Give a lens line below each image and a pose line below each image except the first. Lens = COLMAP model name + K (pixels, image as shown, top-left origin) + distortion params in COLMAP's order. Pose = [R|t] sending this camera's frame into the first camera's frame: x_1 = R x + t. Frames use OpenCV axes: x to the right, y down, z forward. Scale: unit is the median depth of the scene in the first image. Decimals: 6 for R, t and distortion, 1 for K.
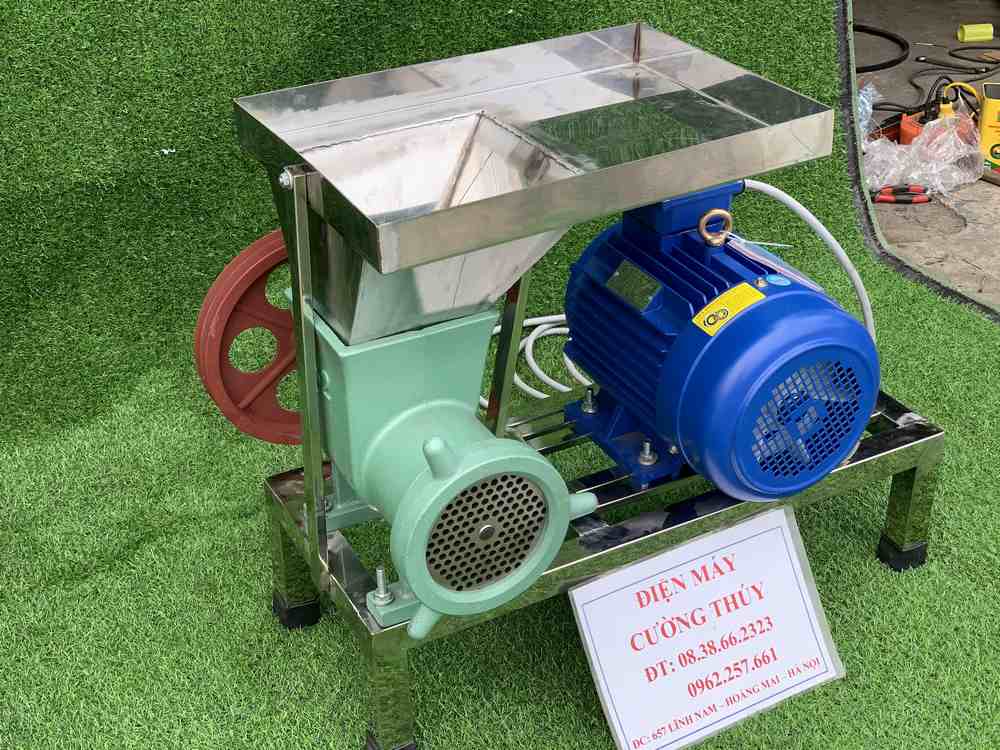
lens RADIAL K [[1492.1, 0, 509.0], [0, 1492.1, 371.2], [0, 0, 1]] dist [0.055792, 0.000000]
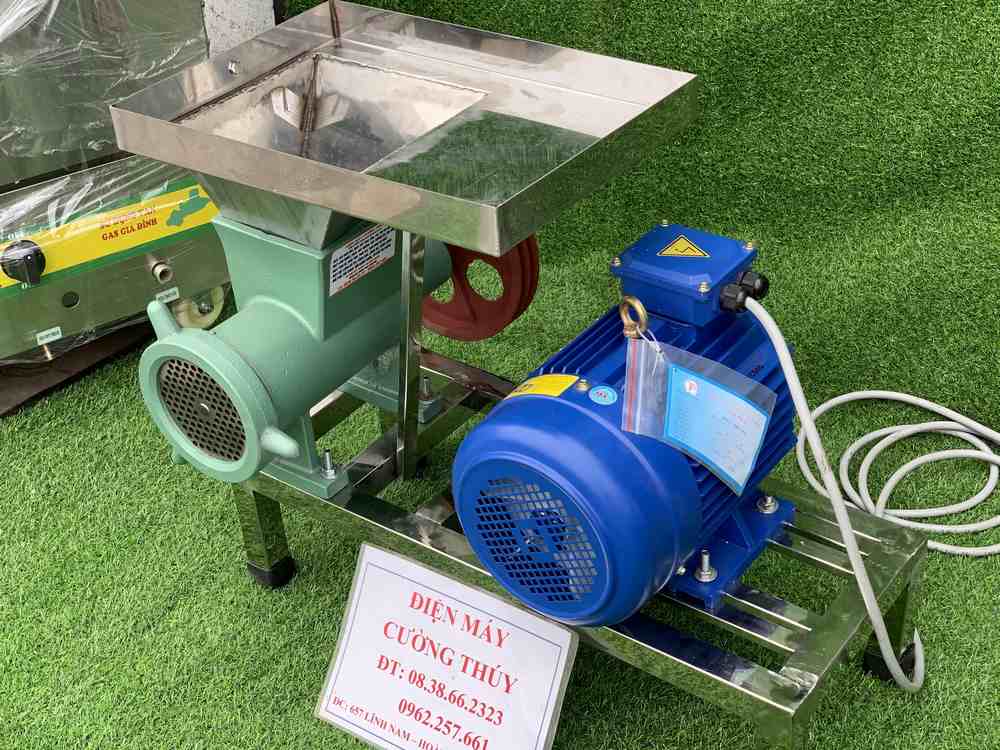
lens RADIAL K [[1492.1, 0, 502.2], [0, 1492.1, 371.2], [0, 0, 1]] dist [0.055792, 0.000000]
pose [[0.414615, 0.484198, -0.770485, 0.808268], [-0.410064, 0.855265, 0.316812, -0.319684], [0.812368, 0.184593, 0.553157, 0.461784]]
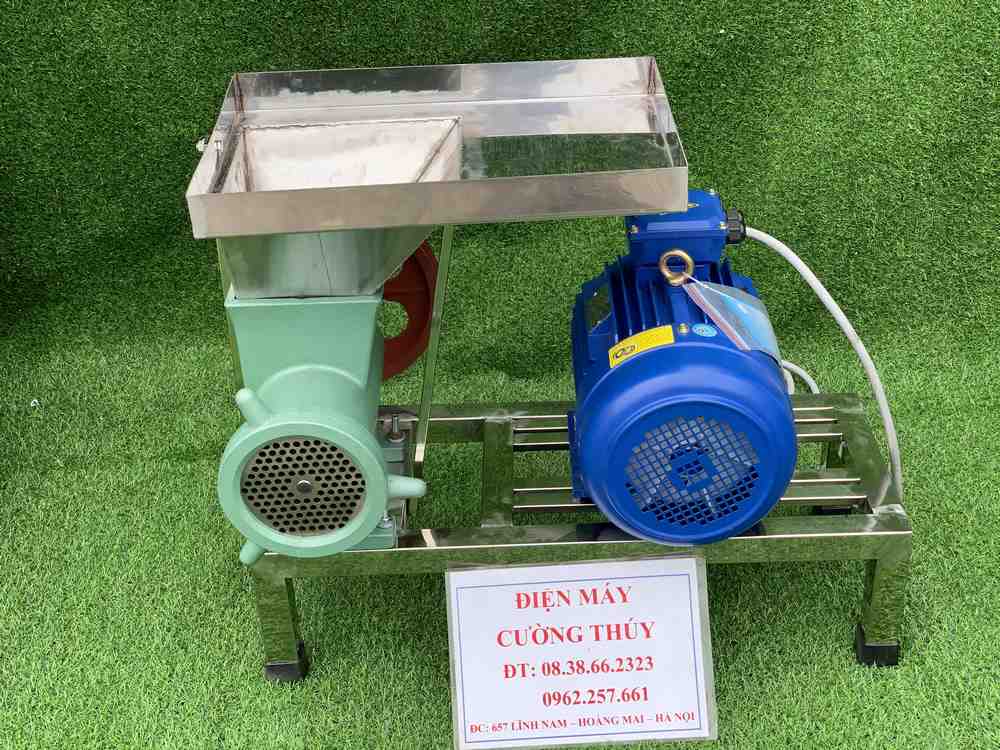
lens RADIAL K [[1492.1, 0, 499.9], [0, 1492.1, 379.2], [0, 0, 1]] dist [0.055792, 0.000000]
pose [[0.877094, 0.223492, -0.425155, 0.484421], [-0.215643, 0.974156, 0.067217, -0.065644], [0.429190, 0.032726, 0.902621, 0.043215]]
